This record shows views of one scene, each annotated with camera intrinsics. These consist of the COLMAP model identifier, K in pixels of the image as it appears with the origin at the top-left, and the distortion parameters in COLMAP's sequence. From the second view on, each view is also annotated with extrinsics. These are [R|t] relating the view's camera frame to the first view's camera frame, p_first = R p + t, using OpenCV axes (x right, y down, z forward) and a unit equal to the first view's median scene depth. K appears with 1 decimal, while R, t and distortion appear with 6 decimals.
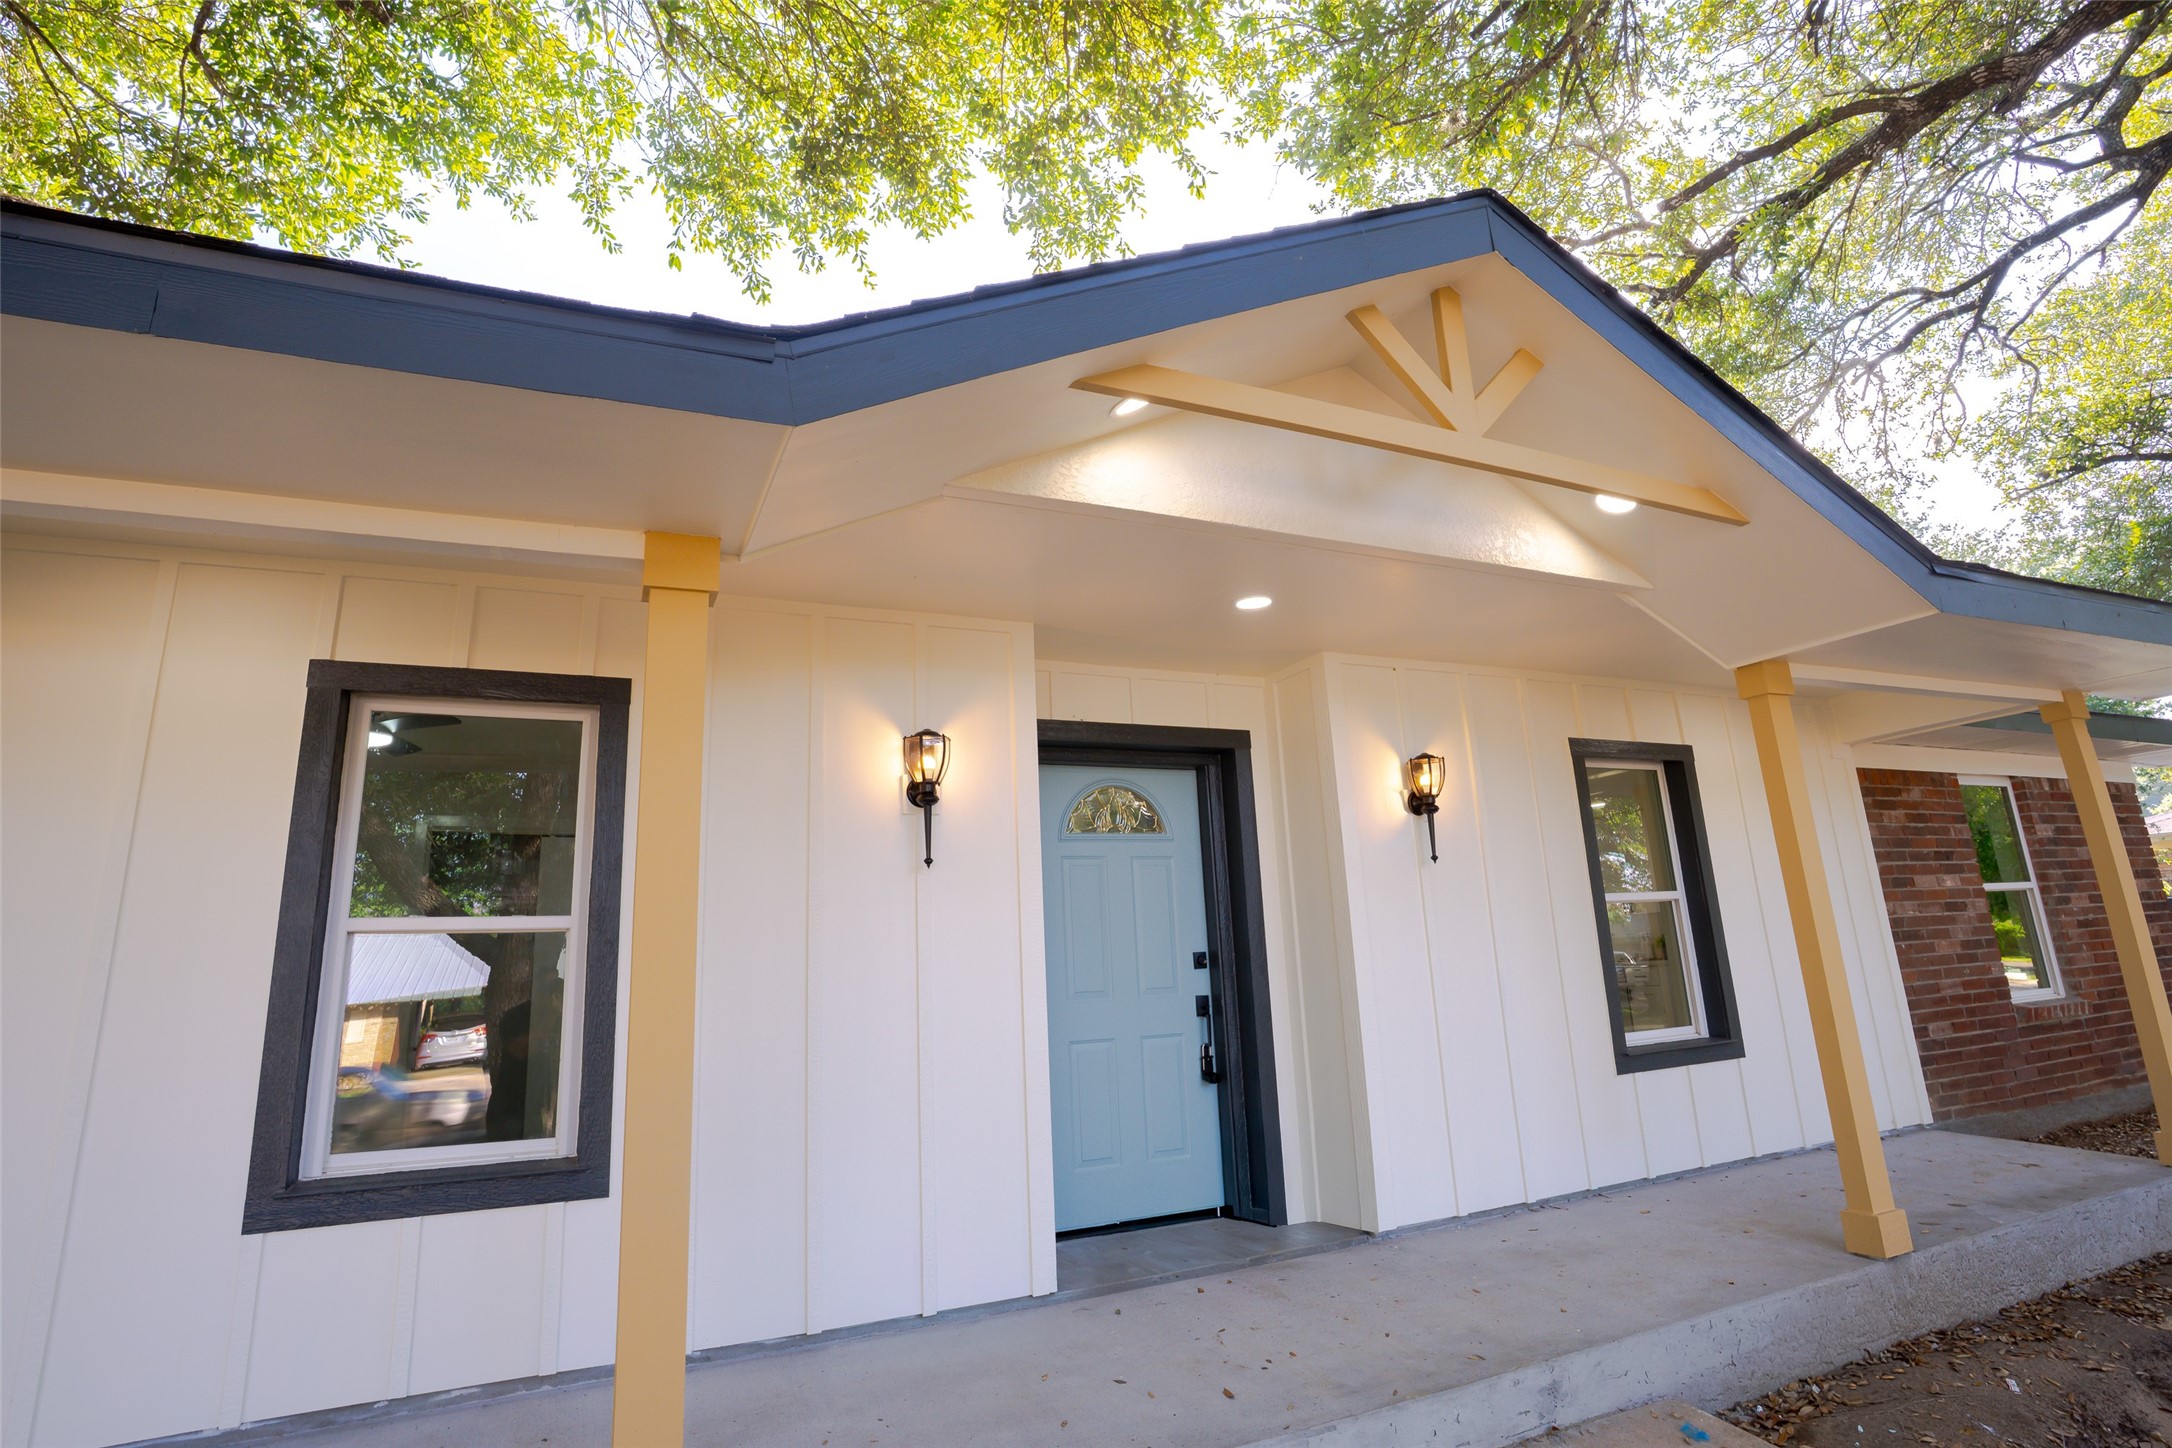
lens RADIAL K [[1082.5, 0, 1063.9], [0, 1082.5, 696.7], [0, 0, 1]] dist [-0.076385, 0.033290]
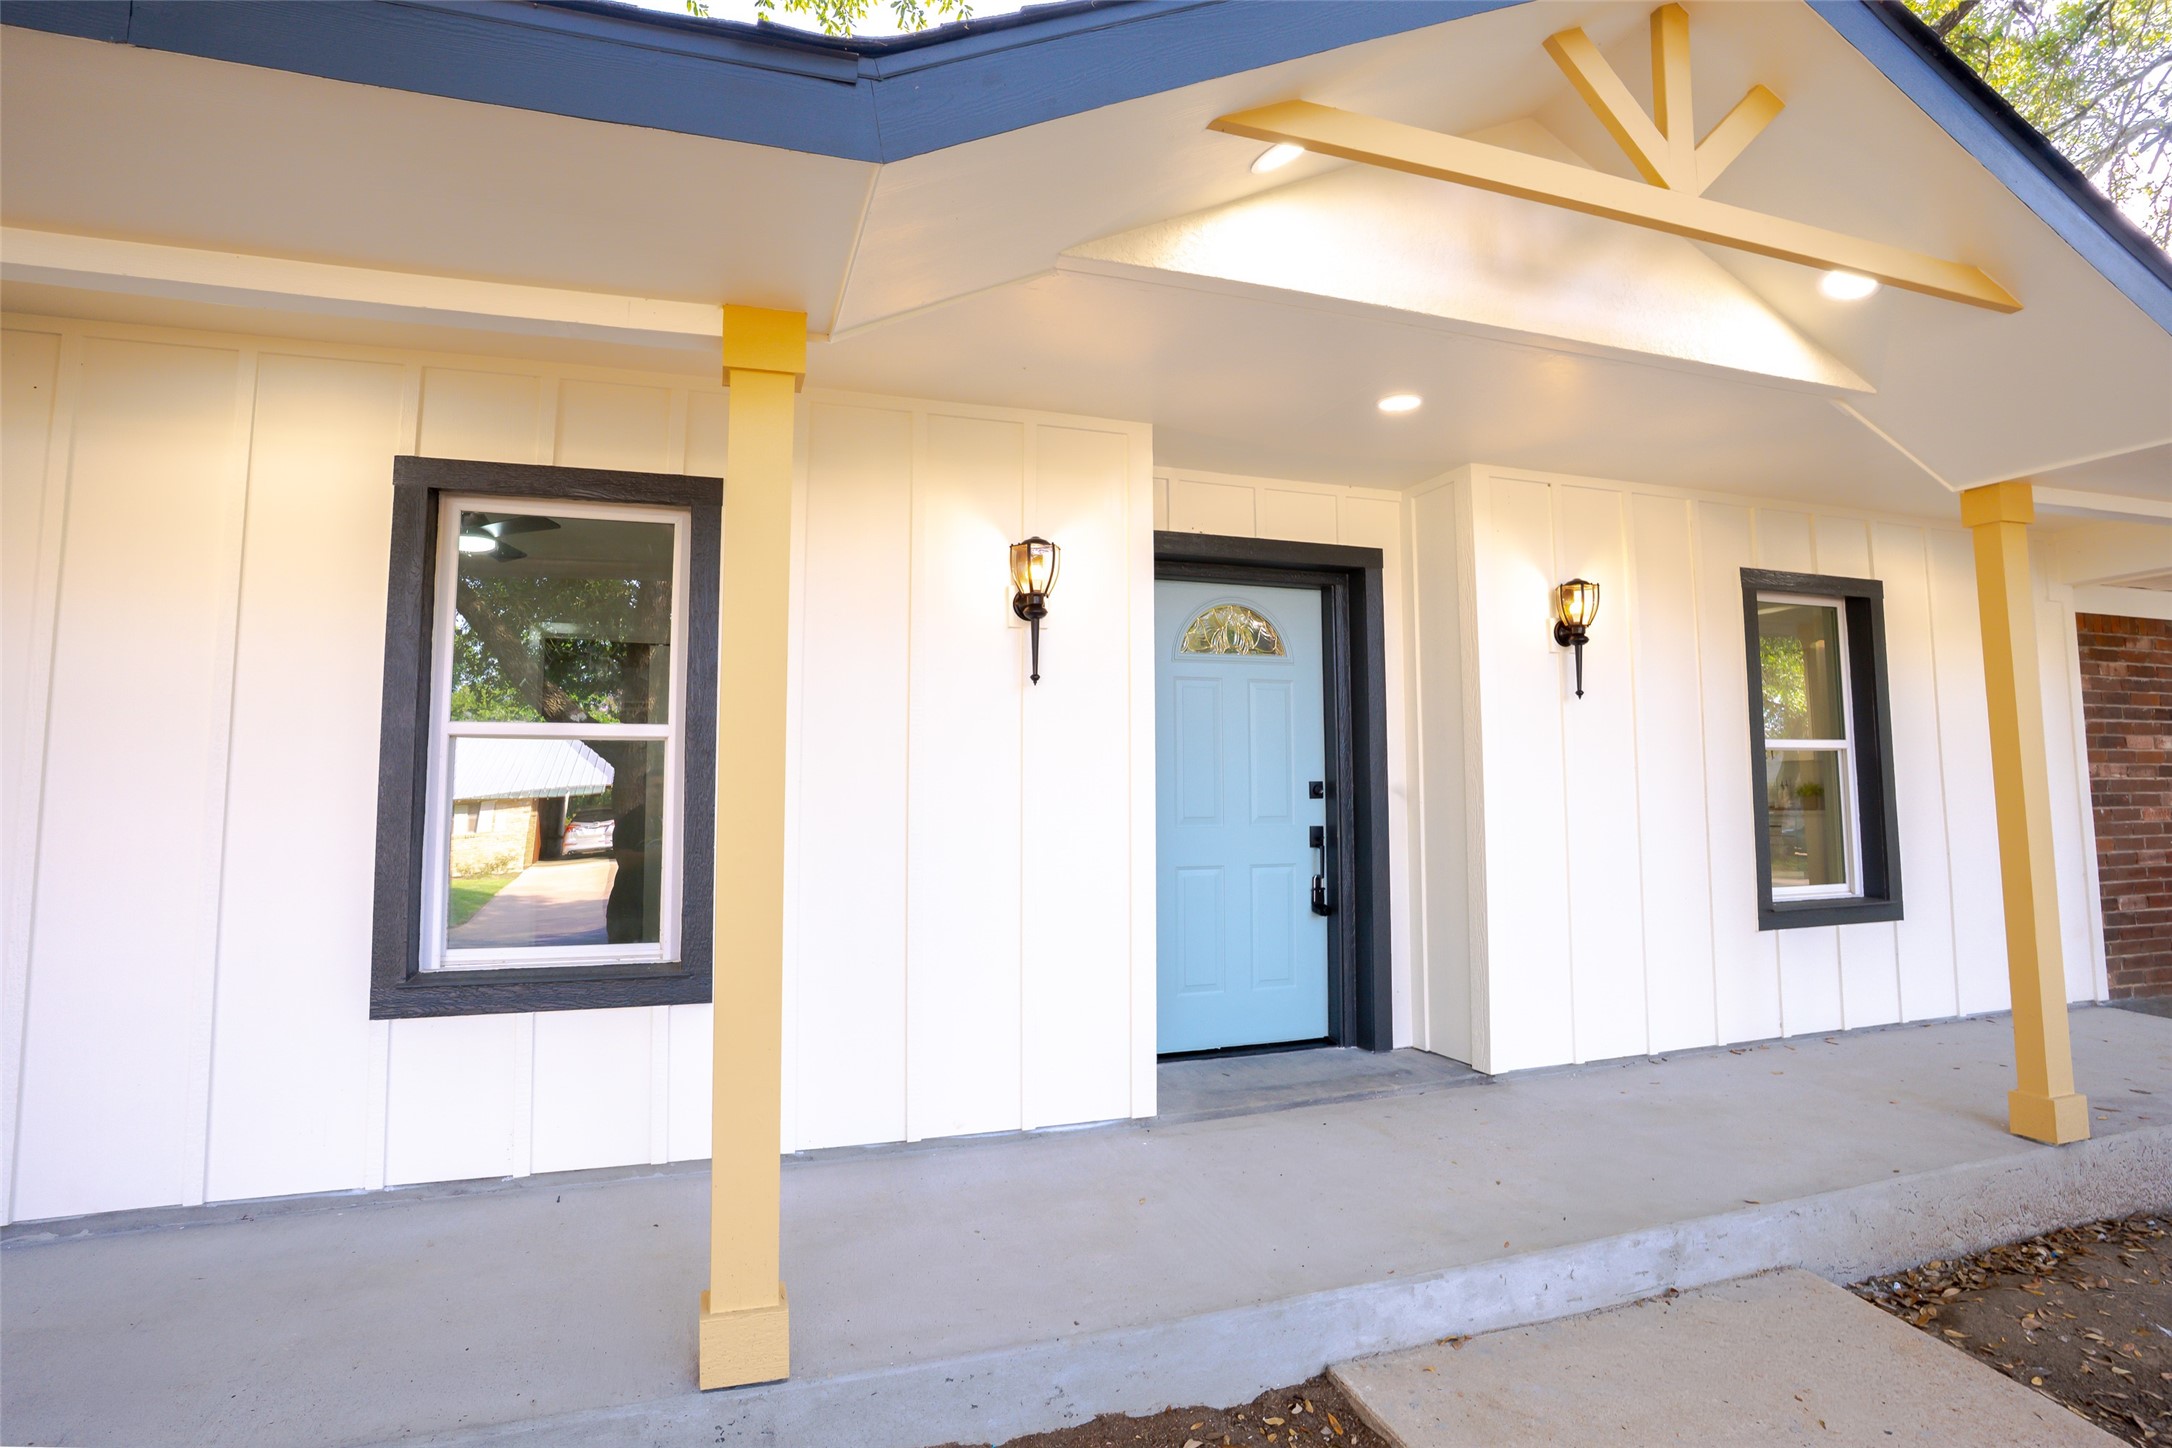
lens RADIAL K [[1082.5, 0, 1063.9], [0, 1082.5, 696.7], [0, 0, 1]] dist [-0.076385, 0.033290]
pose [[0.994716, 0.032427, -0.097410, -0.005966], [-0.015964, 0.986121, 0.165258, 0.009257], [0.101417, -0.162830, 0.981428, 0.055598]]
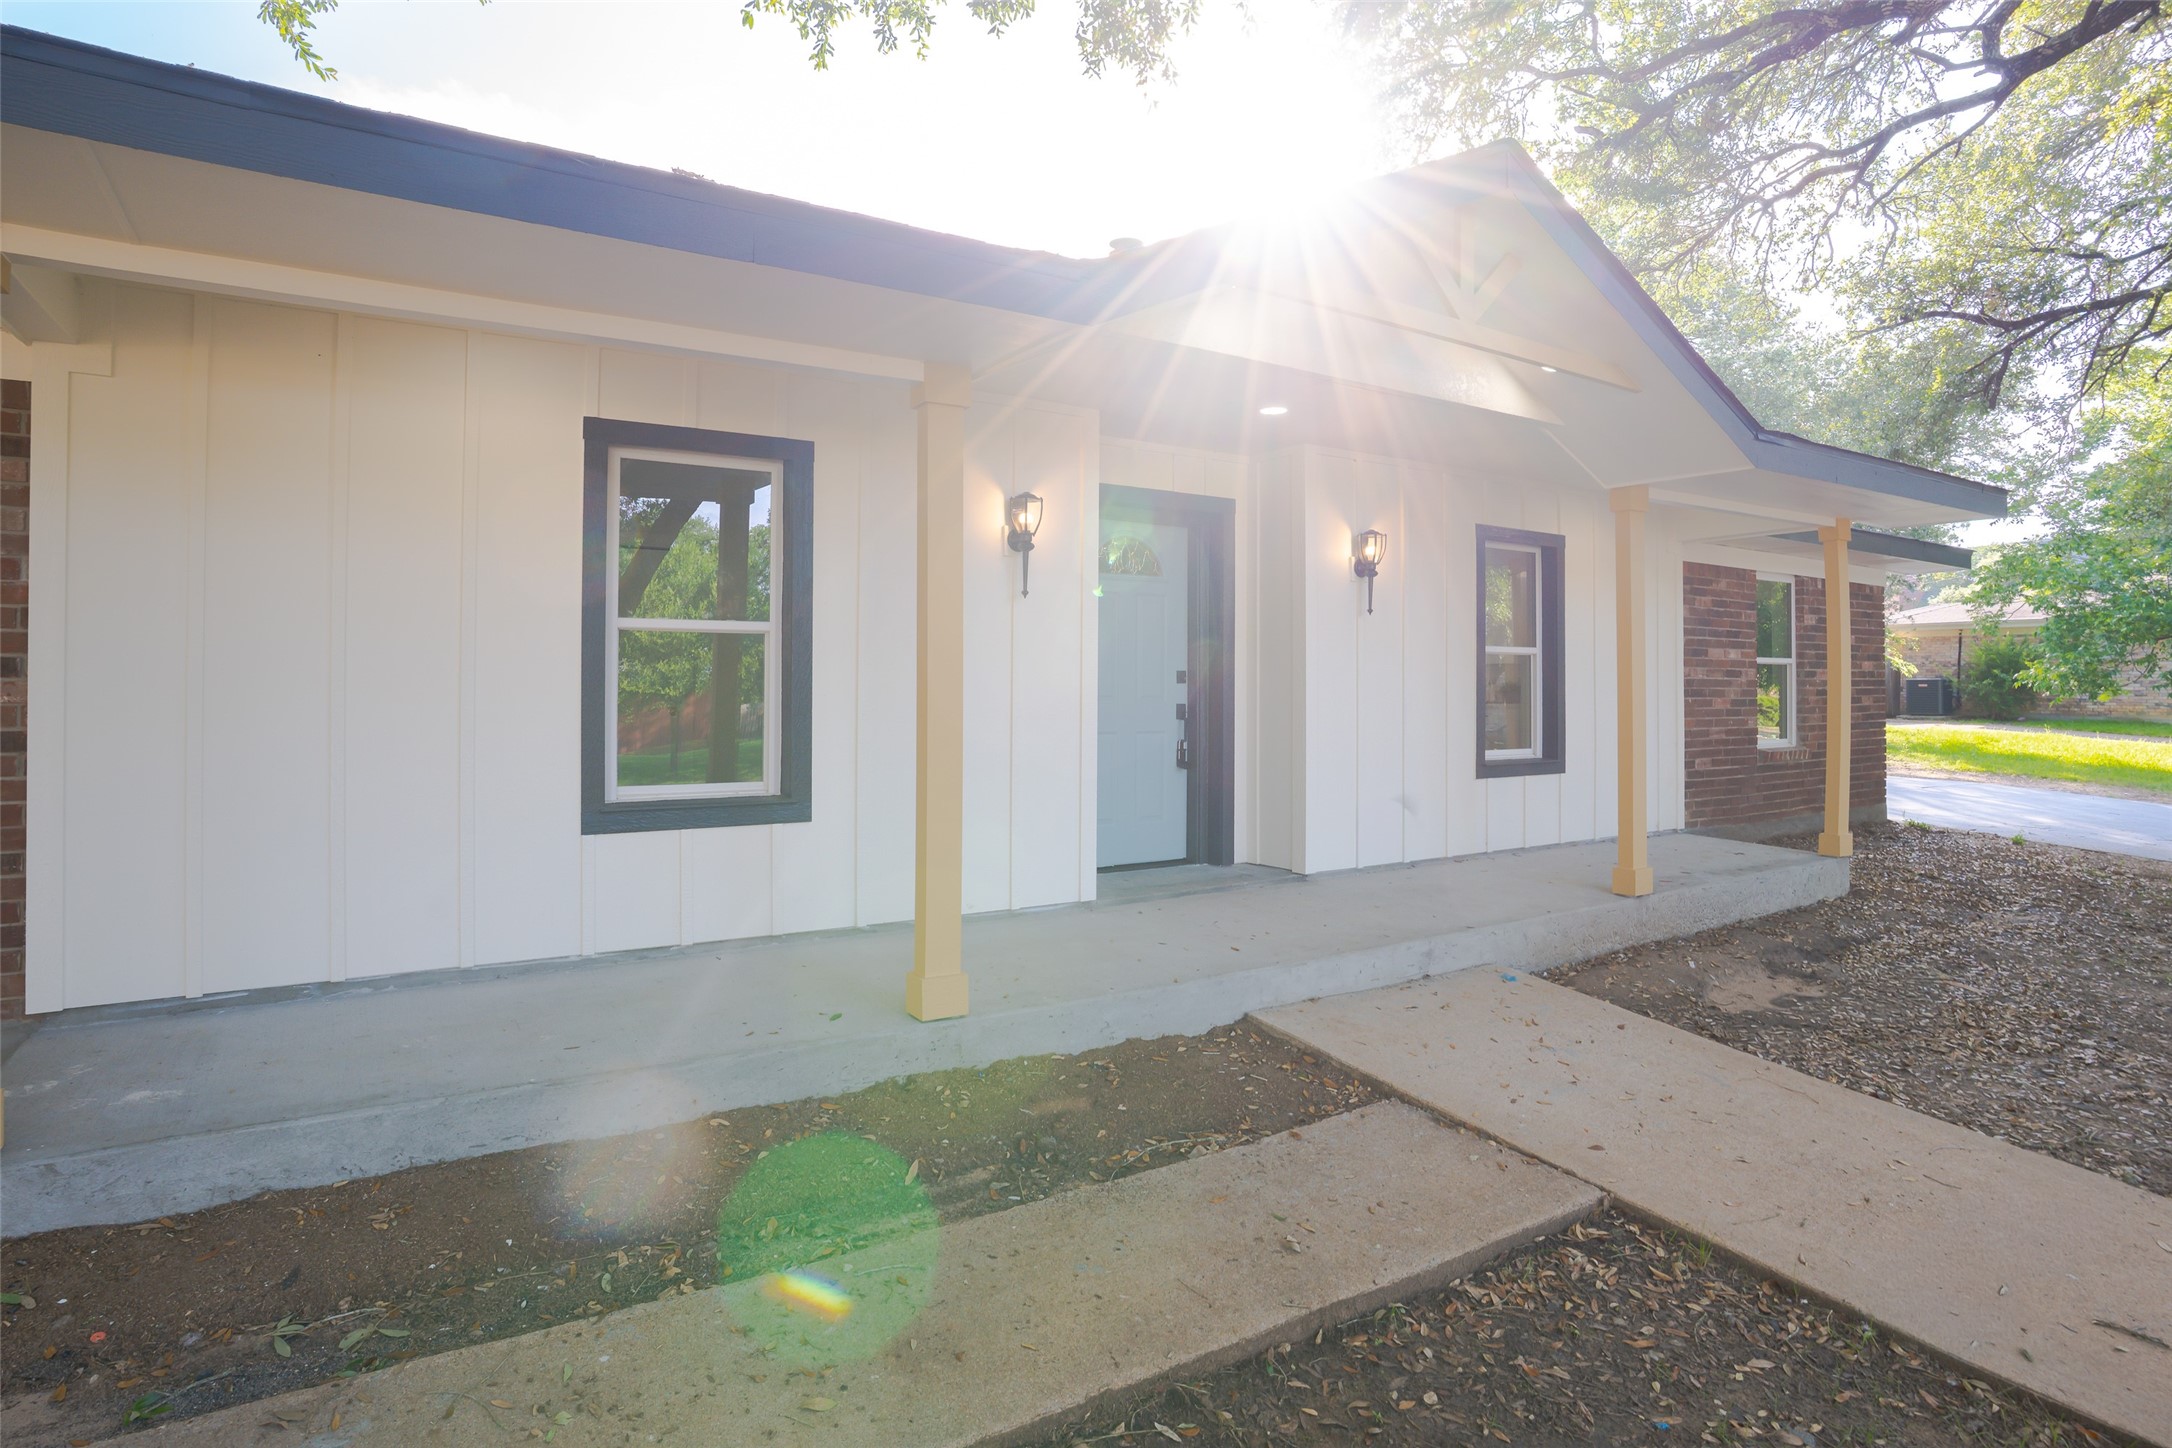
lens RADIAL K [[1139.1, 0, 1047.6], [0, 1139.1, 670.4], [0, 0, 1]] dist [-0.081016, 0.040181]
pose [[0.989779, 0.050268, 0.133460, -0.219694], [-0.079587, 0.971236, 0.224424, -0.056634], [-0.118340, -0.232752, 0.965309, -0.297238]]
